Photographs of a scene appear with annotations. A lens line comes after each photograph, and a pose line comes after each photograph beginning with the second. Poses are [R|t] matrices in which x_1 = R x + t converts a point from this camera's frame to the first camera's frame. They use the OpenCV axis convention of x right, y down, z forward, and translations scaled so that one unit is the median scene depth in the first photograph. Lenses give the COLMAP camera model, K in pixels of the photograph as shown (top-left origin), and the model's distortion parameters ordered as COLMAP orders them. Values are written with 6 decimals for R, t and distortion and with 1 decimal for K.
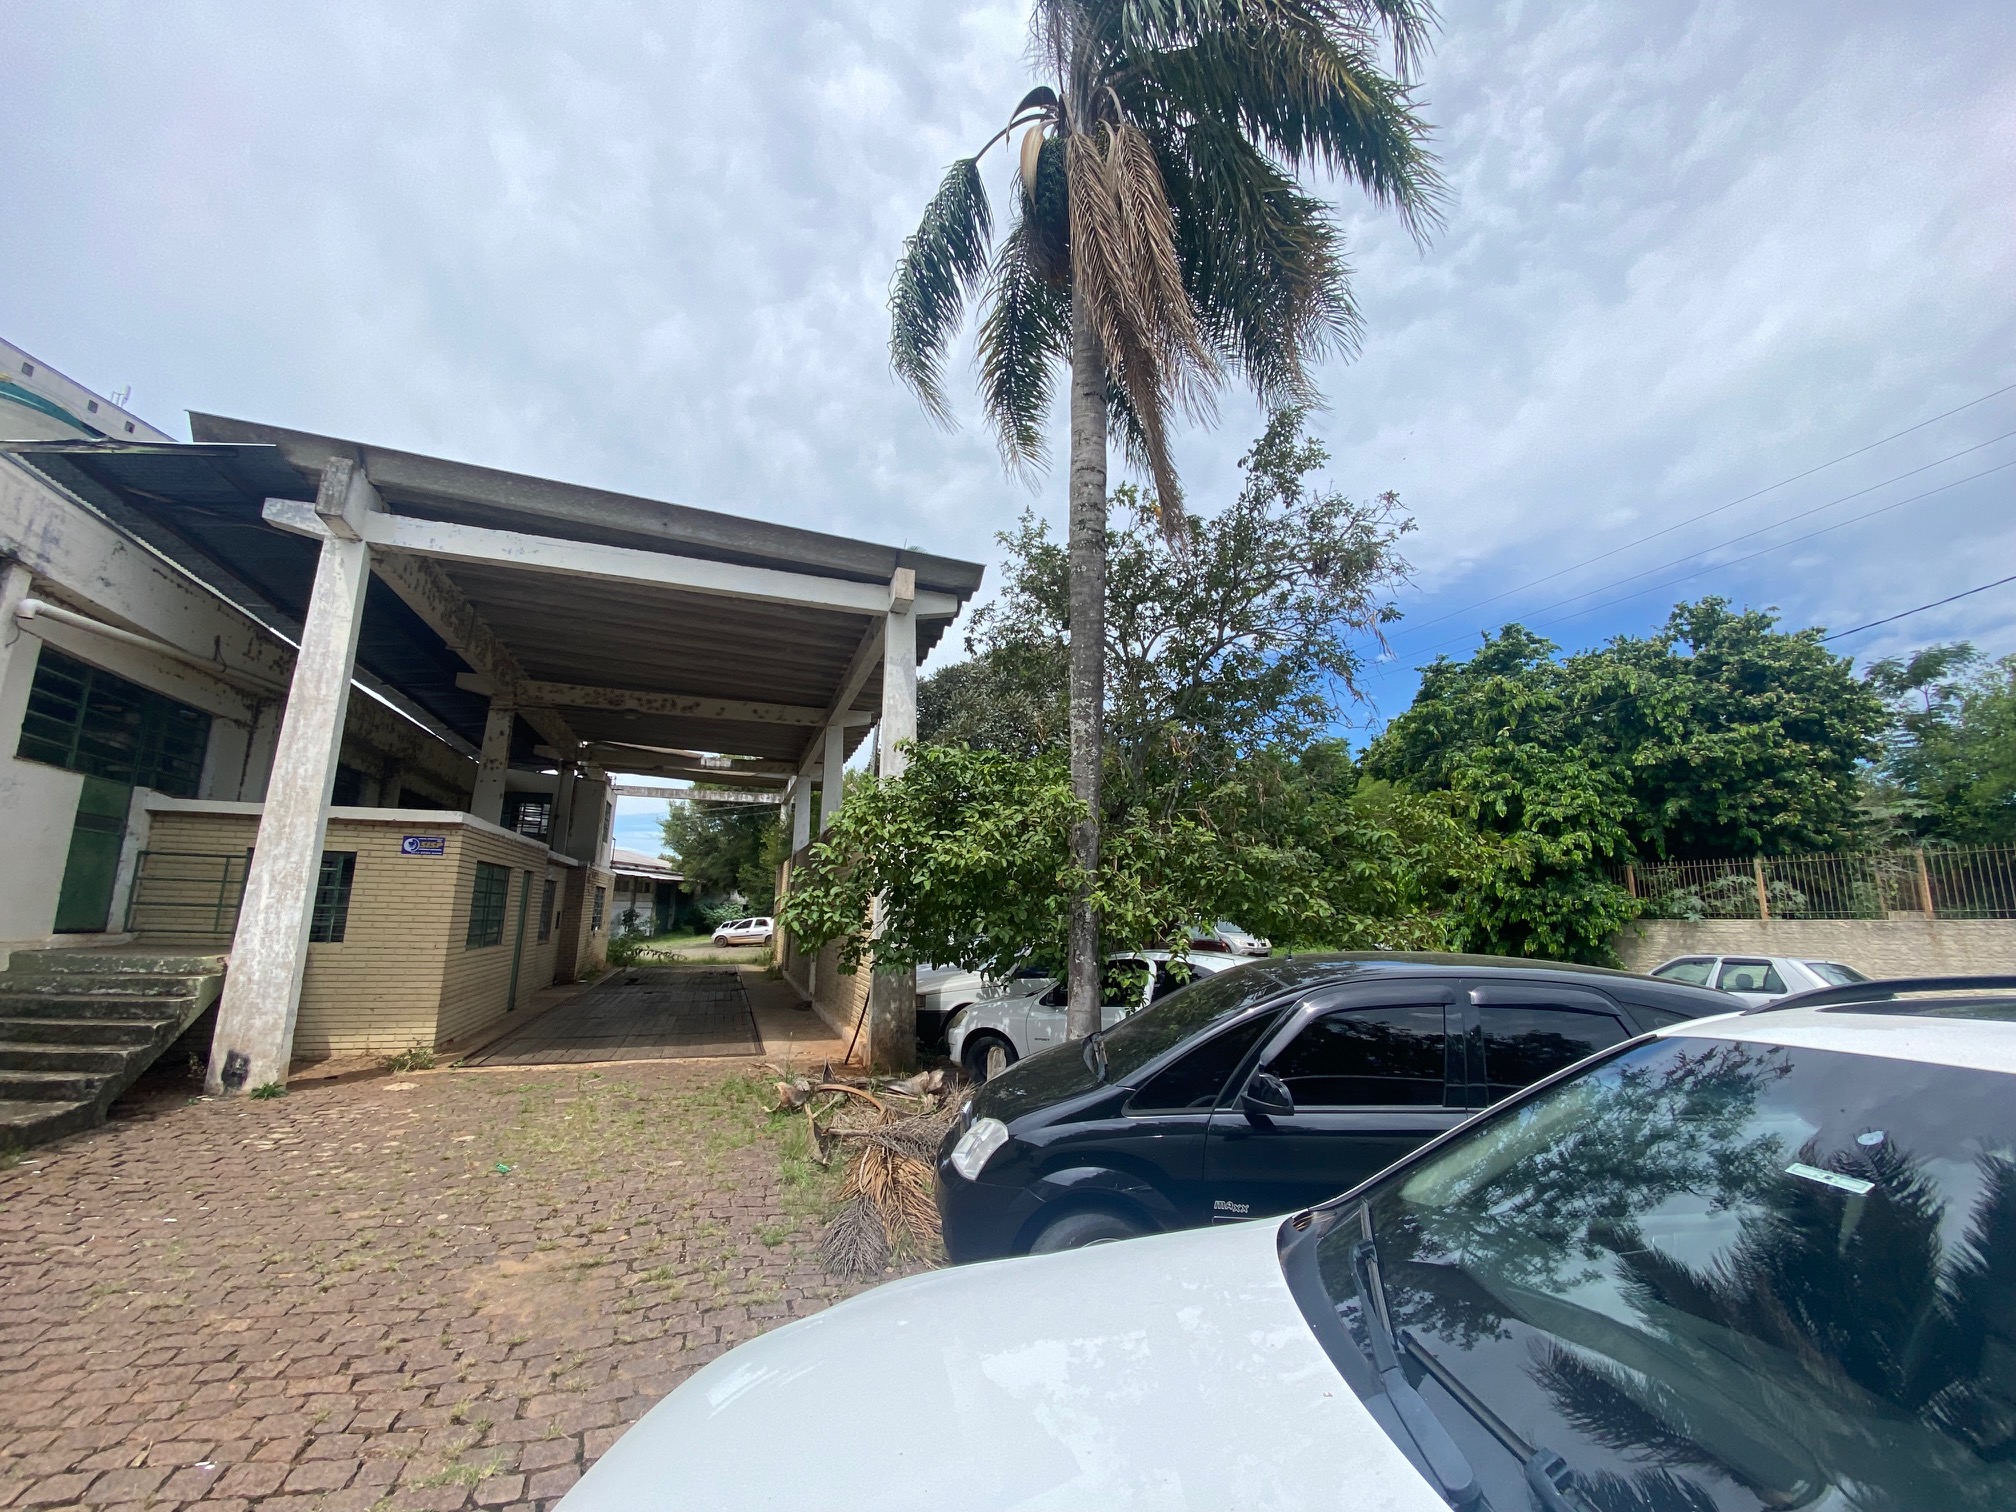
lens RADIAL K [[796.3, 0, 1019.2], [0, 796.3, 754.8], [0, 0, 1]] dist [-0.009895, -0.009636]
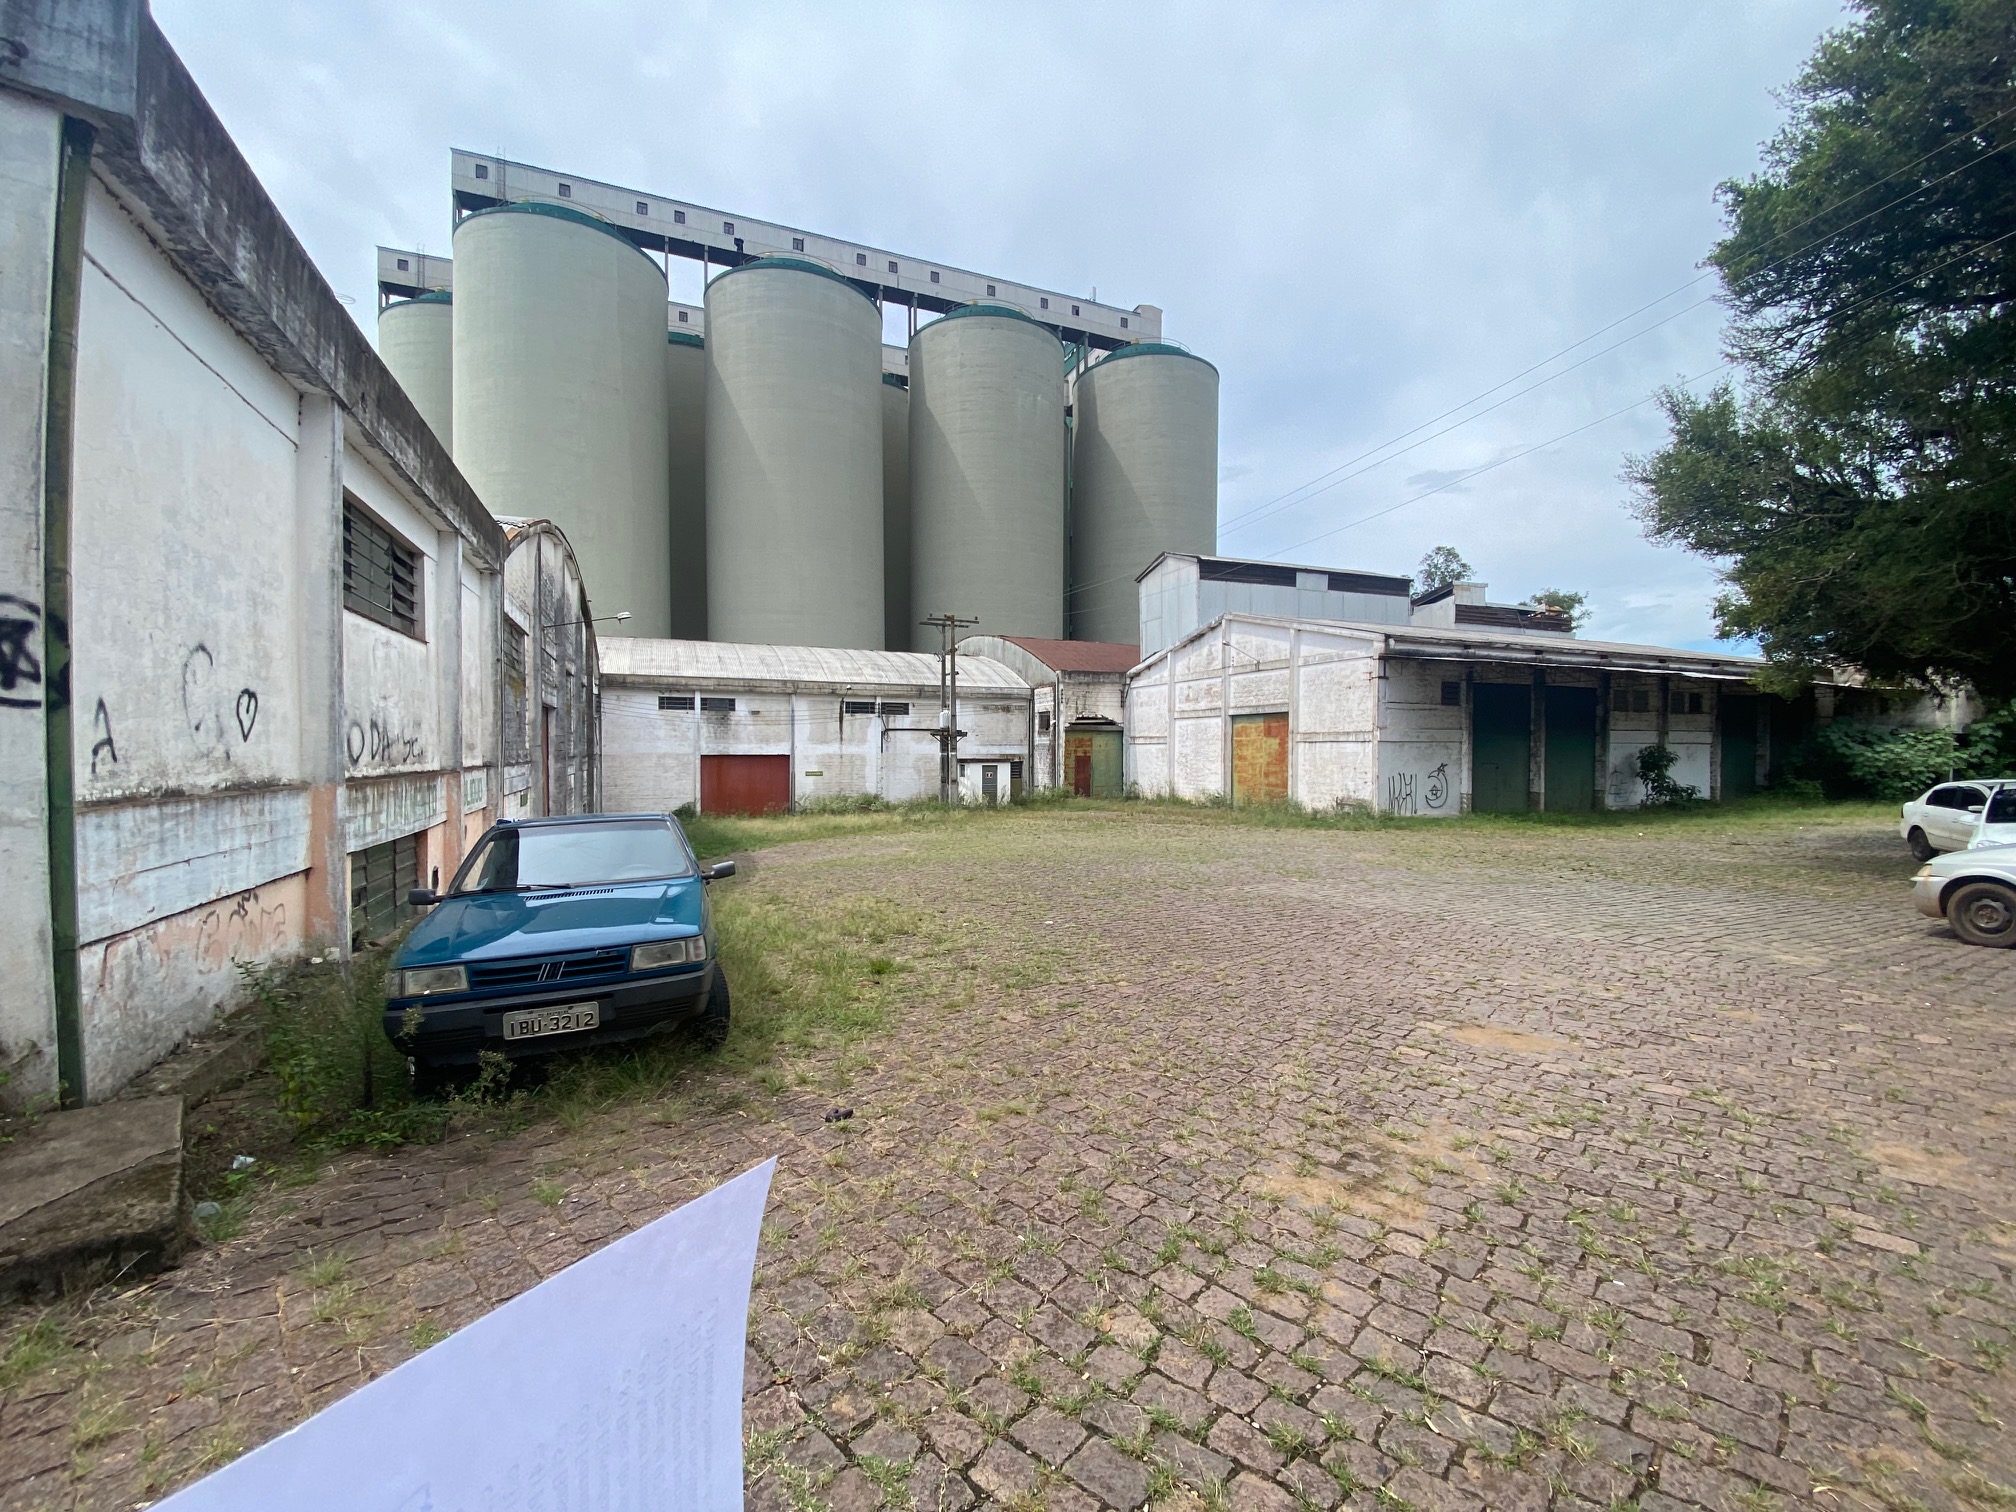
lens RADIAL K [[796.3, 0, 1035.6], [0, 796.3, 764.2], [0, 0, 1]] dist [-0.009895, -0.009636]
pose [[0.388180, 0.008854, -0.921541, -0.178653], [0.176964, 0.980629, 0.083964, 0.092900], [0.904434, -0.195672, 0.379093, 0.444912]]
